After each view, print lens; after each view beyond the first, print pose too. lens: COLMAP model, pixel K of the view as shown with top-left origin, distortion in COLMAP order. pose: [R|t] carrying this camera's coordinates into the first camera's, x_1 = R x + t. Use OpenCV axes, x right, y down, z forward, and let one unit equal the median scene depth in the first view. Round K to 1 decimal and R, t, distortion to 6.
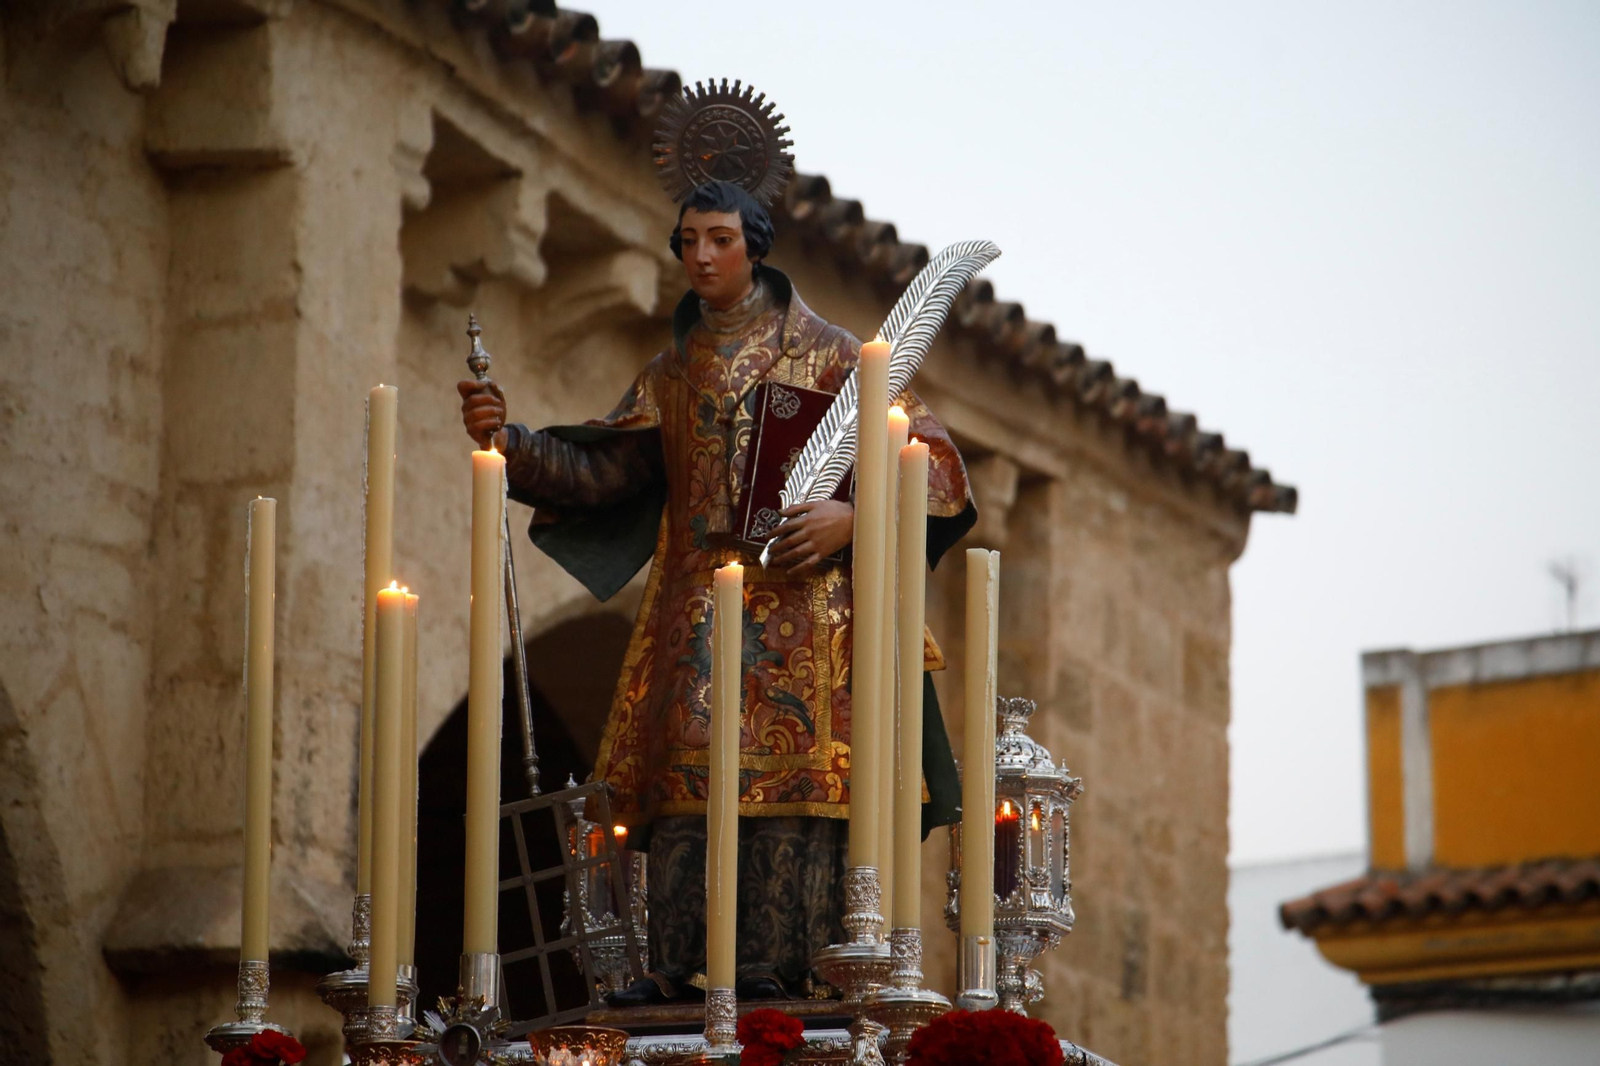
lens RADIAL K [[5925.1, 0, 800.0], [0, 5925.1, 533.0], [0, 0, 1]] dist [0.838146, 0.799129]
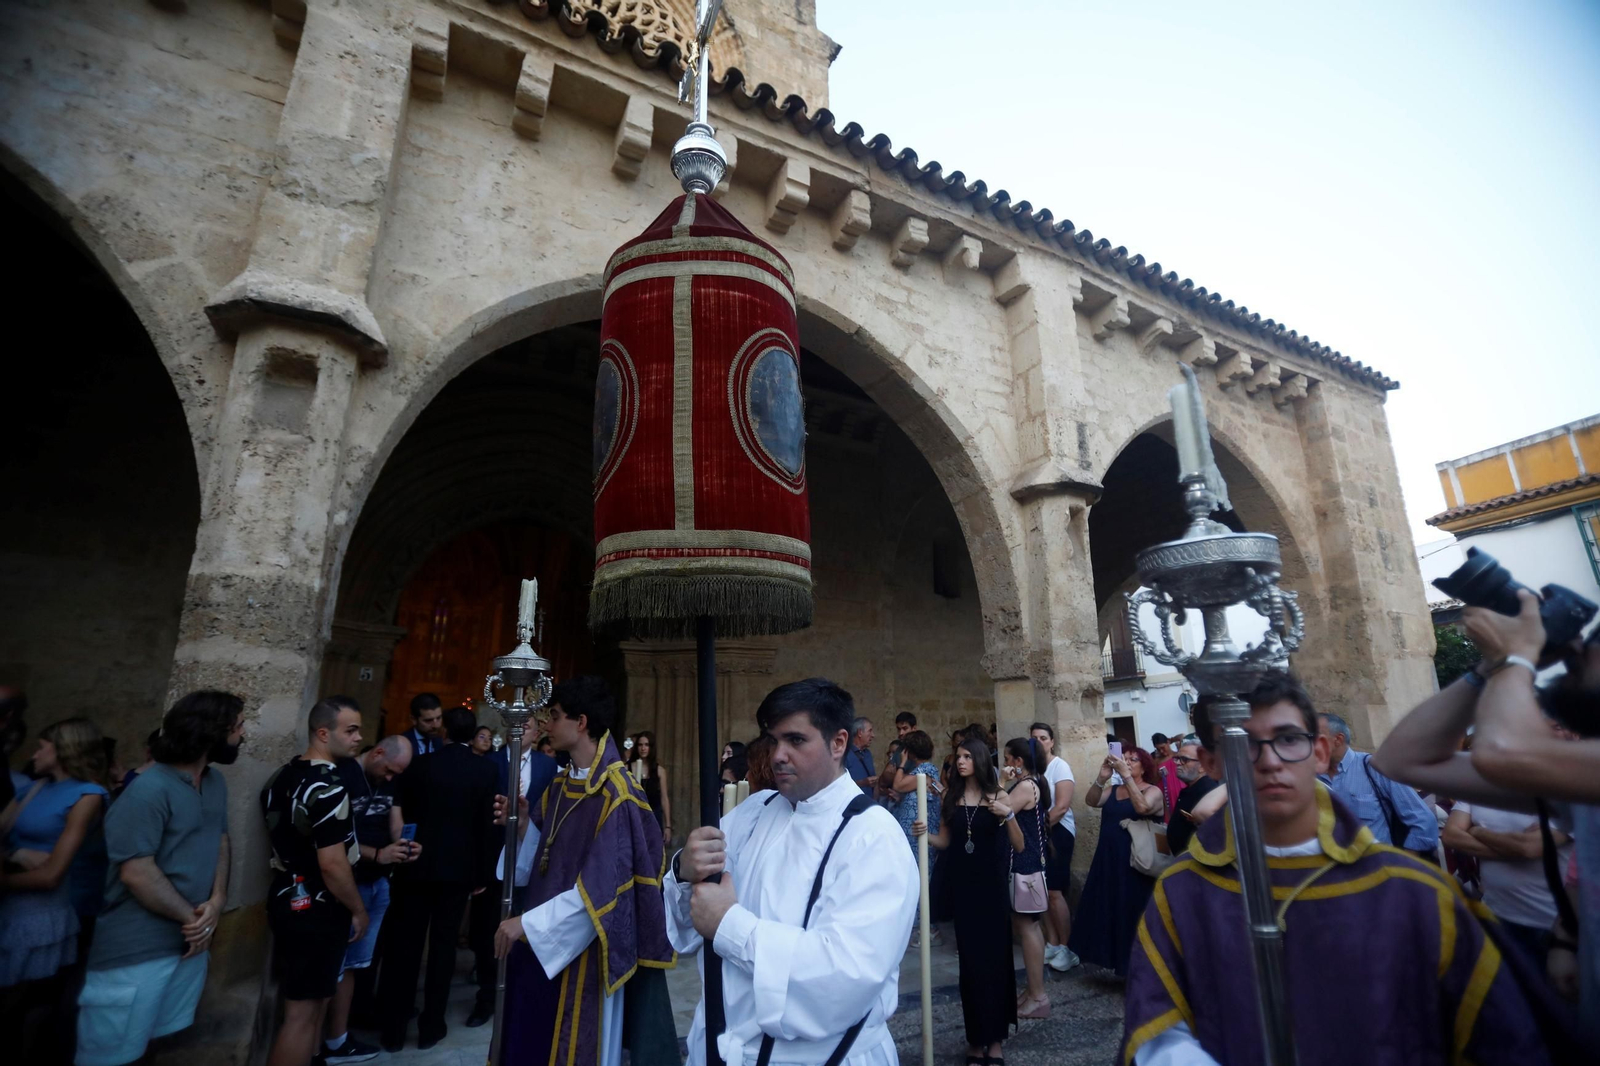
lens RADIAL K [[729.4, 0, 798.9], [0, 729.4, 538.4], [0, 0, 1]] dist [-0.079977, 0.035486]
pose [[0.781673, -0.179738, -0.597228, 0.060100], [0.149365, 0.983657, -0.100541, 0.164404], [0.605539, -0.010615, 0.795745, 0.756487]]
